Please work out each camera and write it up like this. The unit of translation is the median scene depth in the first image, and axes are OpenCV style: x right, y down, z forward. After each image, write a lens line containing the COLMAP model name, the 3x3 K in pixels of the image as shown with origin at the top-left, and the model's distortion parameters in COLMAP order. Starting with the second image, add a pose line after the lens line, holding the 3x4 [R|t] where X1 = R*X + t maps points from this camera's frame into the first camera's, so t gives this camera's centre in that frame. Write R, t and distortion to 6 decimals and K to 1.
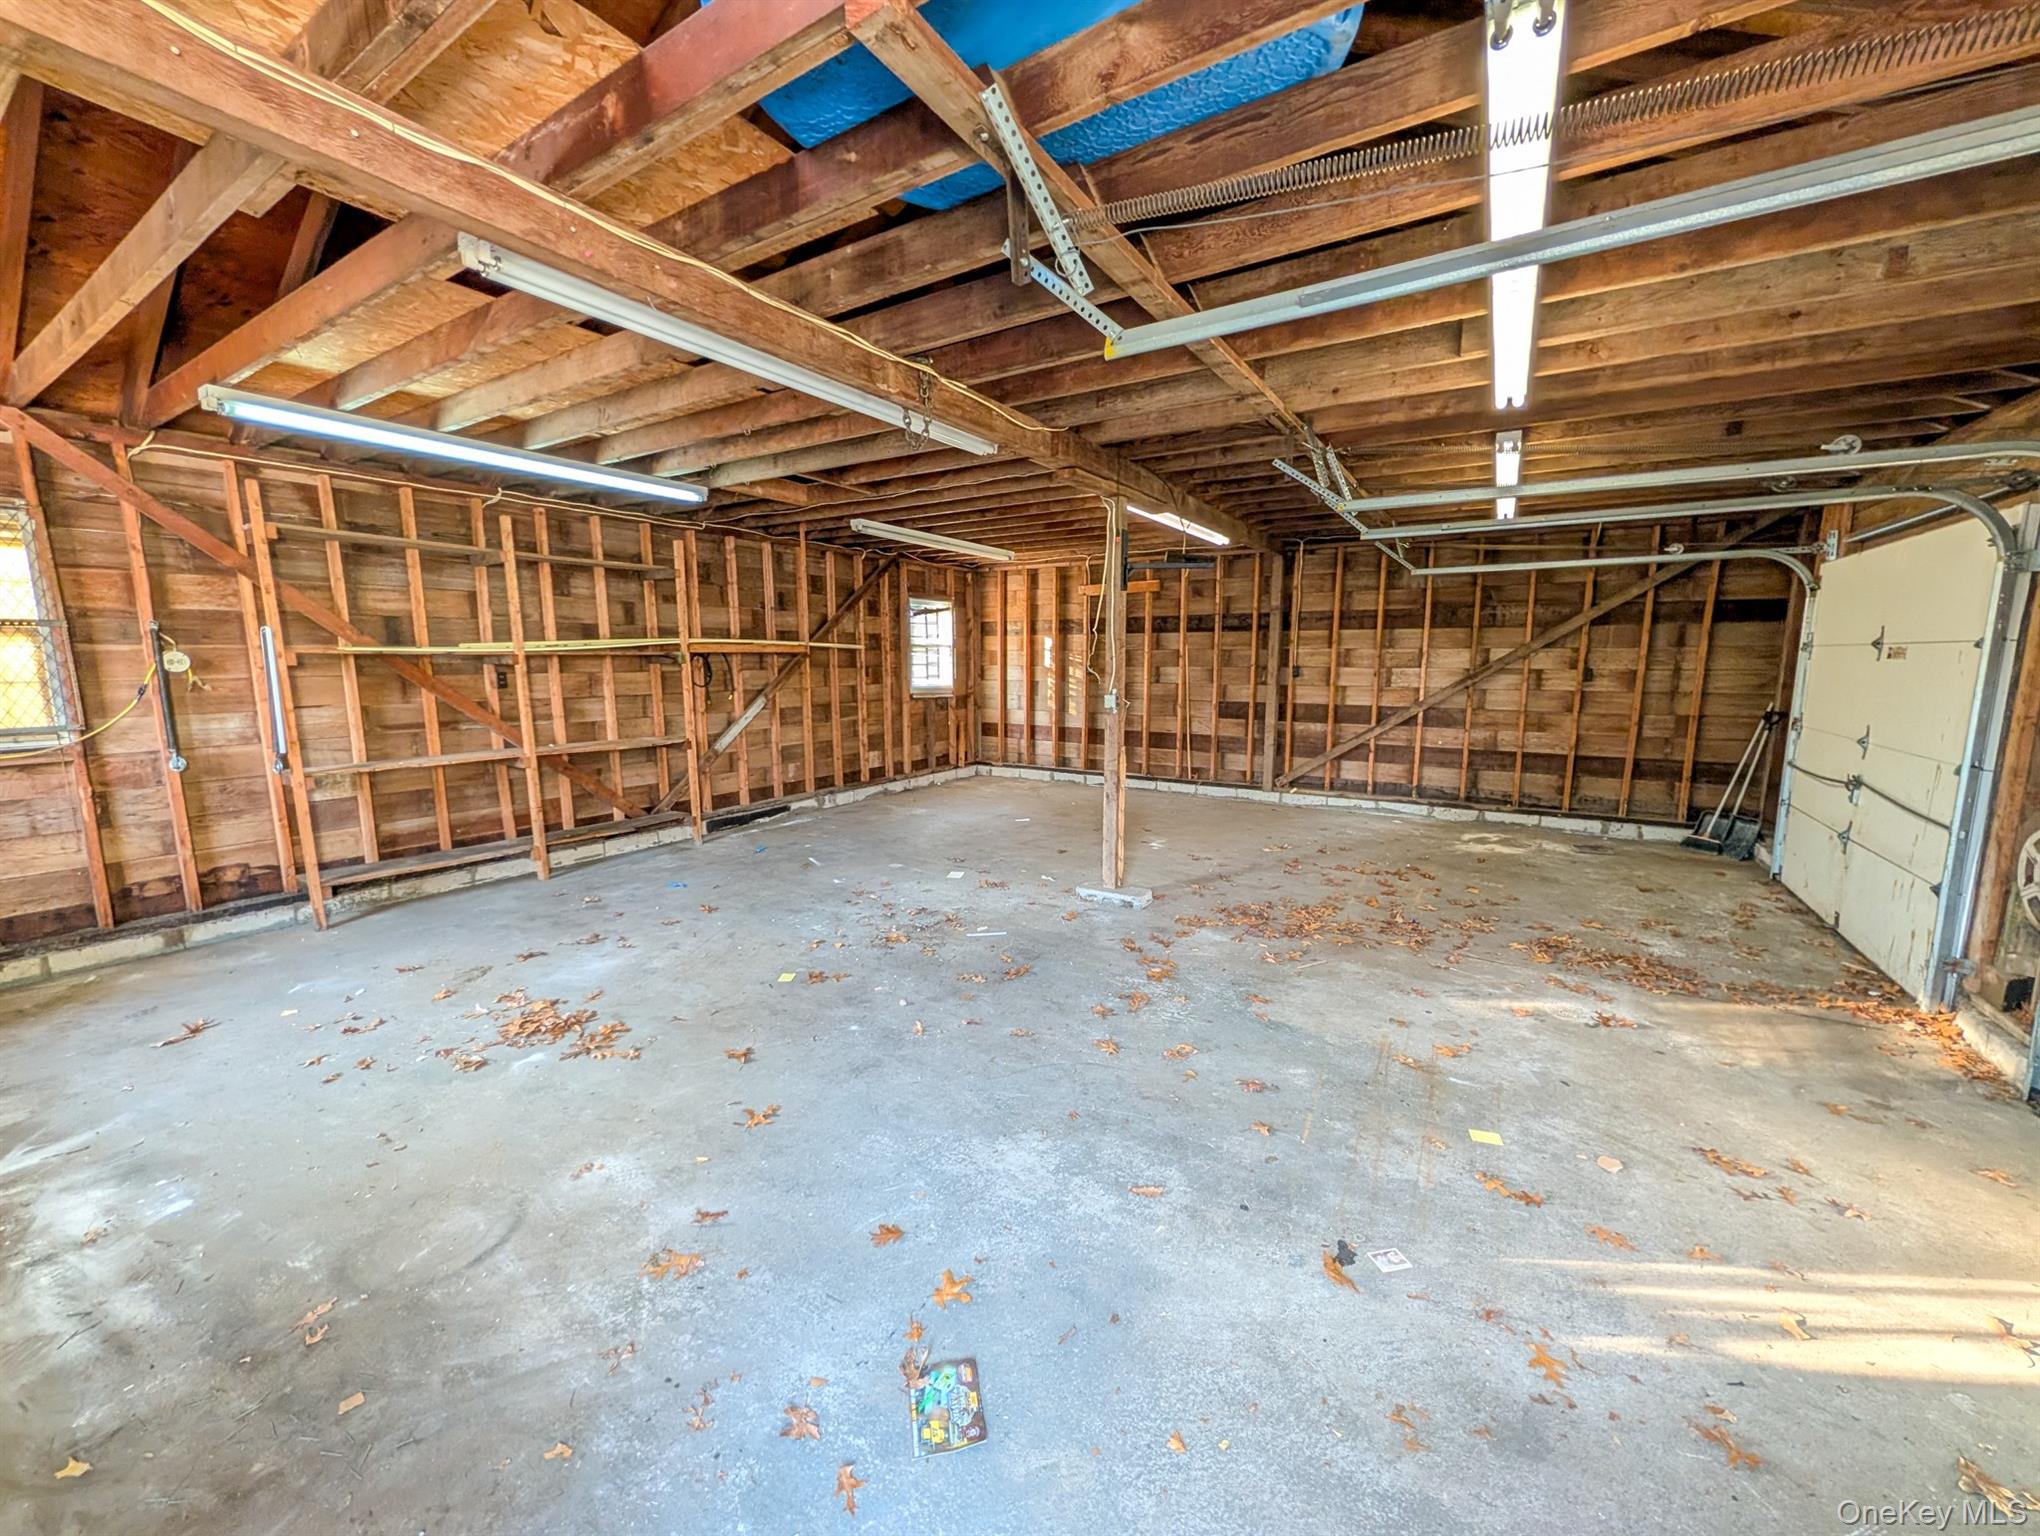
lens RADIAL K [[790.1, 0, 1011.5], [0, 790.1, 772.1], [0, 0, 1]] dist [0.001496, -0.000140]
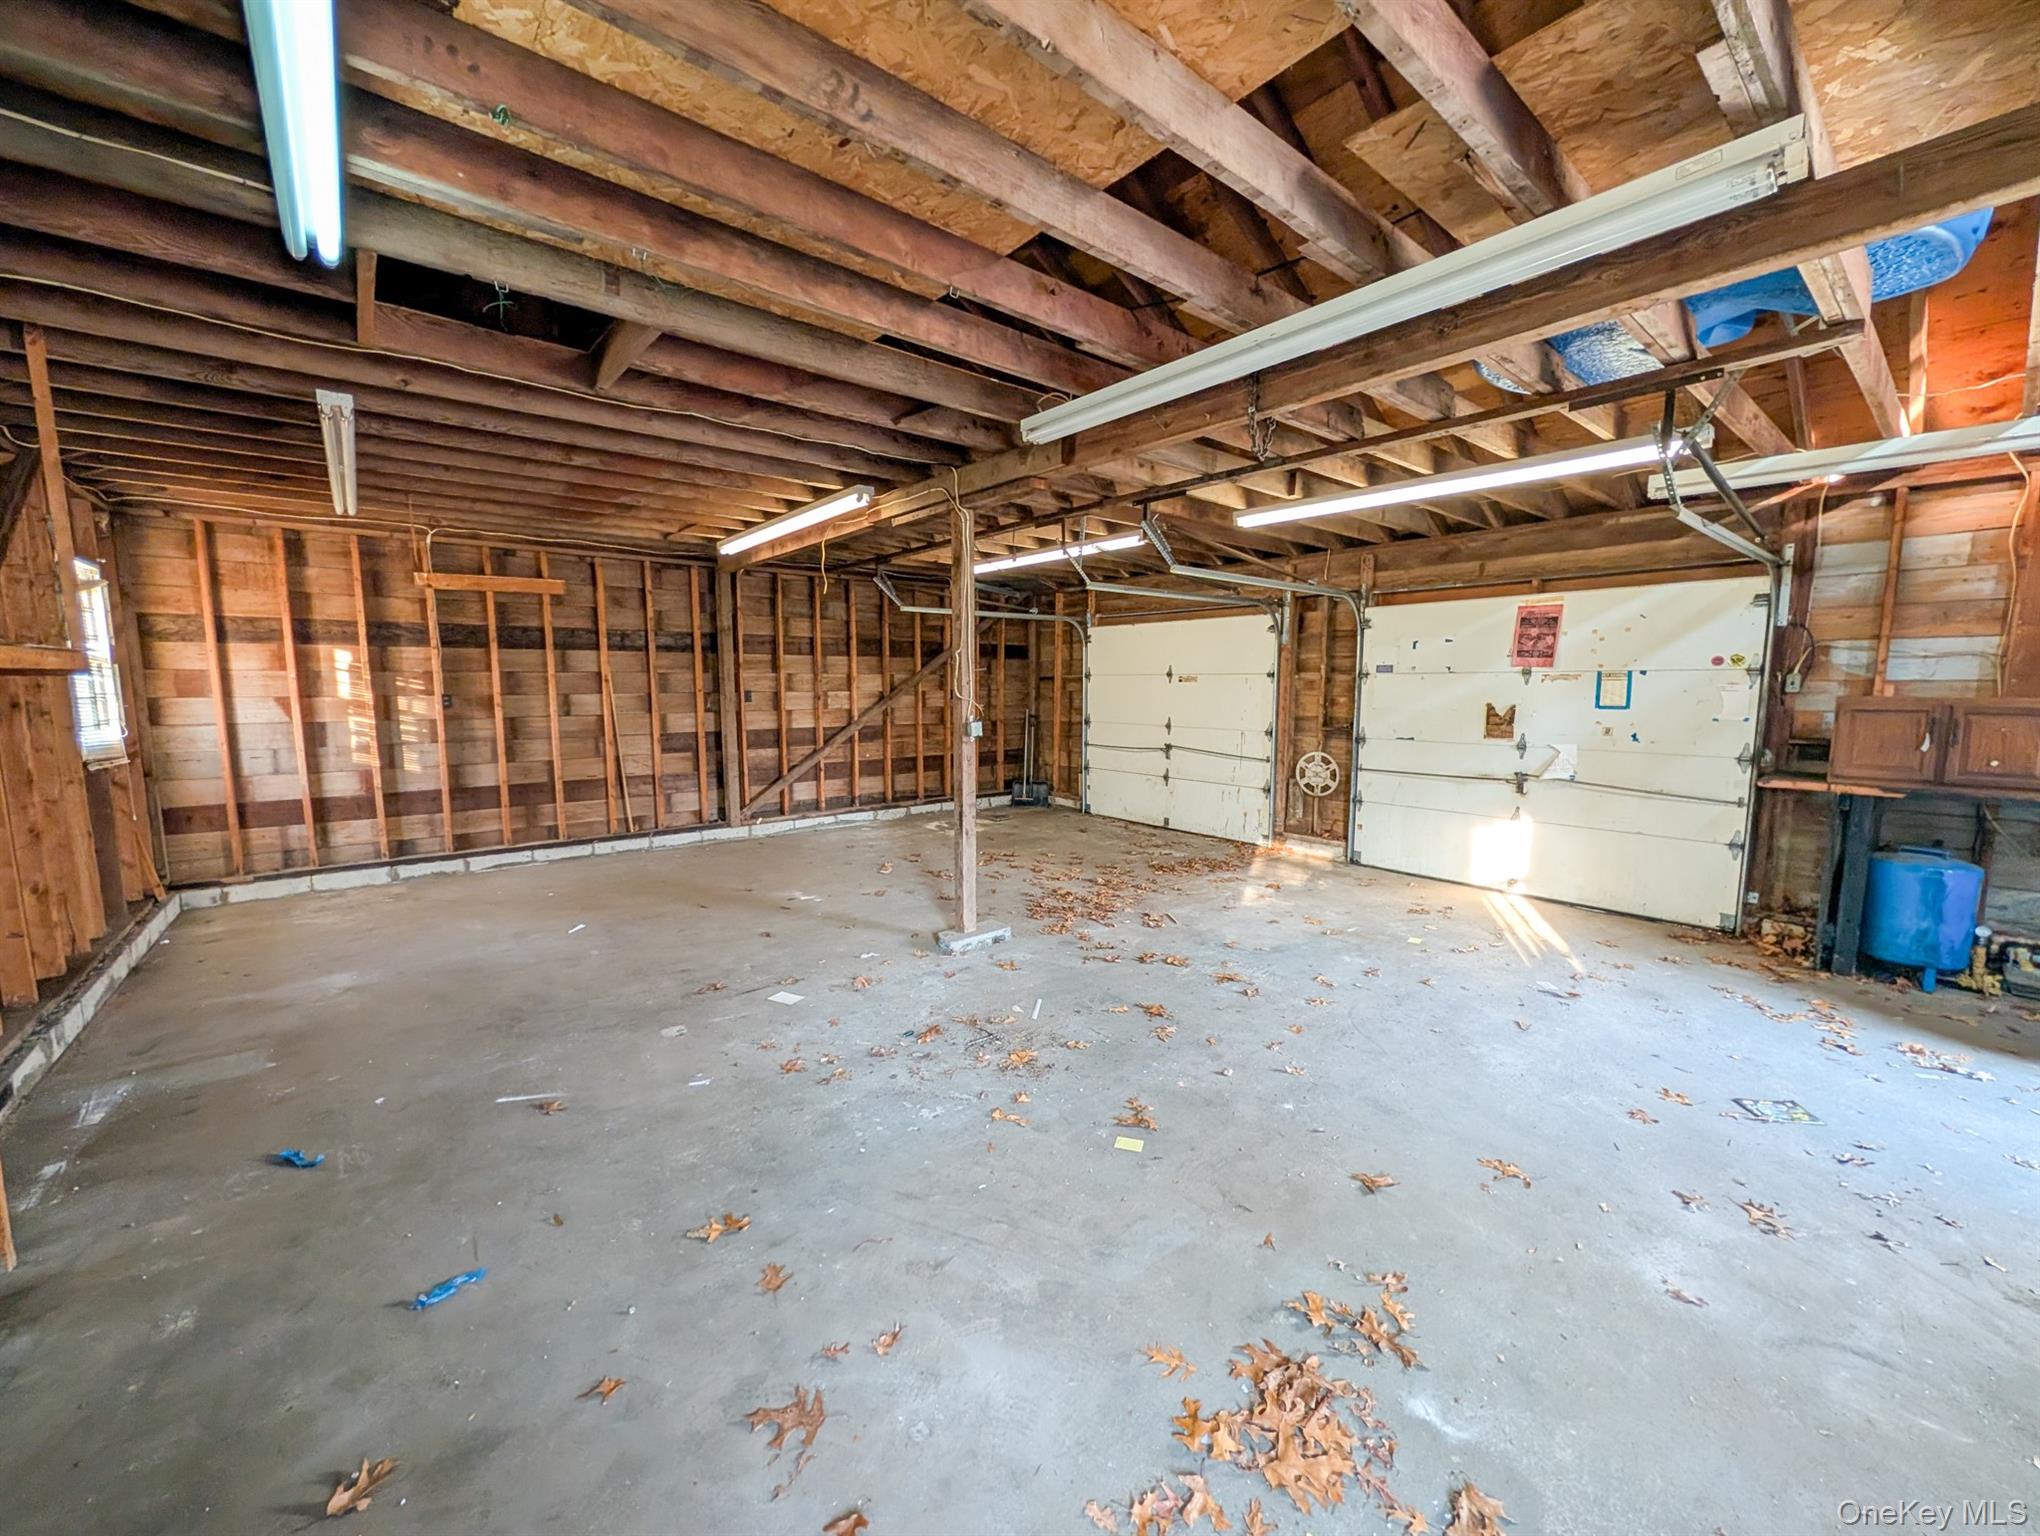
lens RADIAL K [[790.1, 0, 1011.5], [0, 790.1, 772.1], [0, 0, 1]] dist [0.001496, -0.000140]
pose [[0.309250, -0.109097, 0.944702, -0.636805], [0.138270, 0.988000, 0.068834, -0.083630], [-0.940875, 0.109337, 0.320624, 0.573841]]
